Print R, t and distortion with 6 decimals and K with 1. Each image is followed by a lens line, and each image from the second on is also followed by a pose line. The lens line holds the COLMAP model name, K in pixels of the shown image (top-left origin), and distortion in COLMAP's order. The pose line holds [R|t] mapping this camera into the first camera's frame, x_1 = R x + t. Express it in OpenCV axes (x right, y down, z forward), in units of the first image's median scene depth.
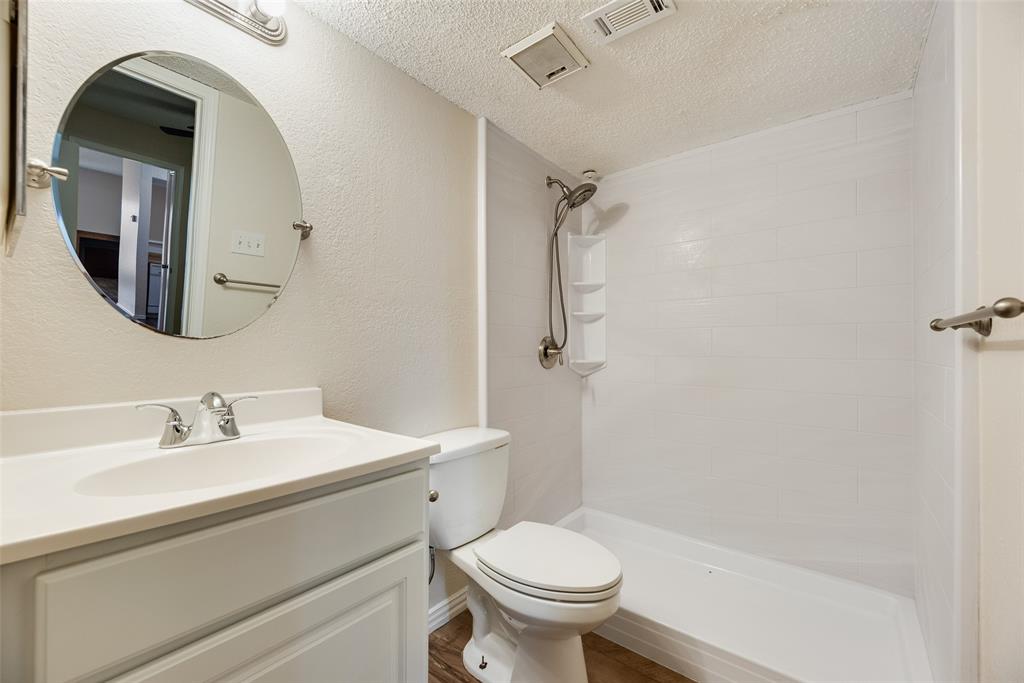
lens RADIAL K [[411.9, 0, 512.0], [0, 411.9, 345.9], [0, 0, 1]] dist [-0.000216, 0.000142]
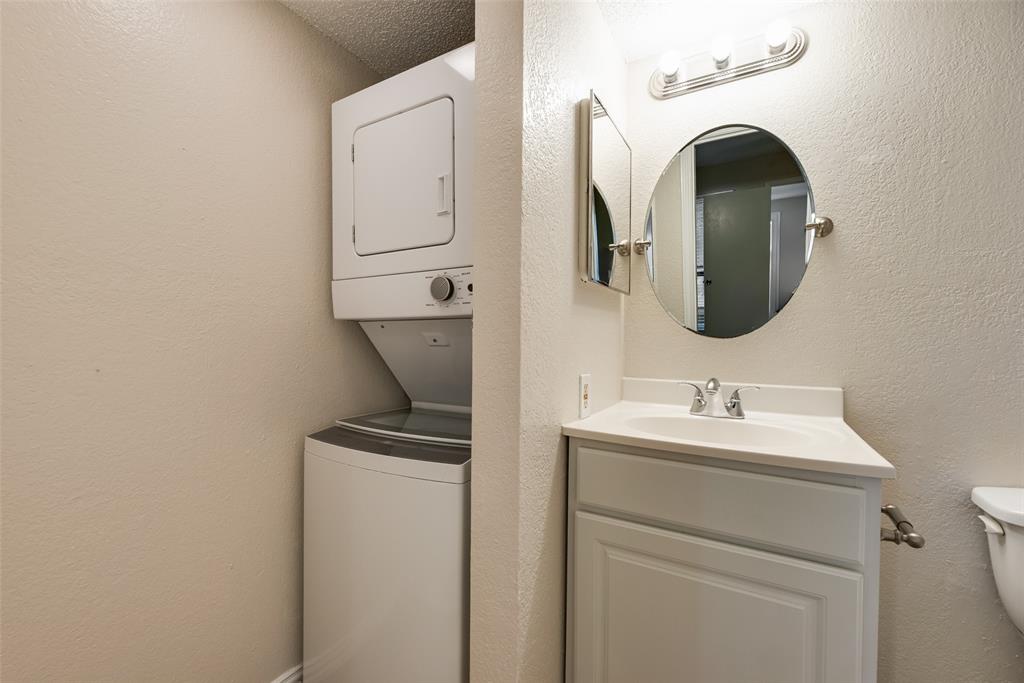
lens RADIAL K [[411.9, 0, 512.0], [0, 411.9, 345.9], [0, 0, 1]] dist [-0.000216, 0.000142]
pose [[0.153851, 0.010044, -0.988043, 0.455445], [-0.007268, 0.999933, 0.009033, 0.000412], [0.988067, 0.005791, 0.153913, 0.142176]]
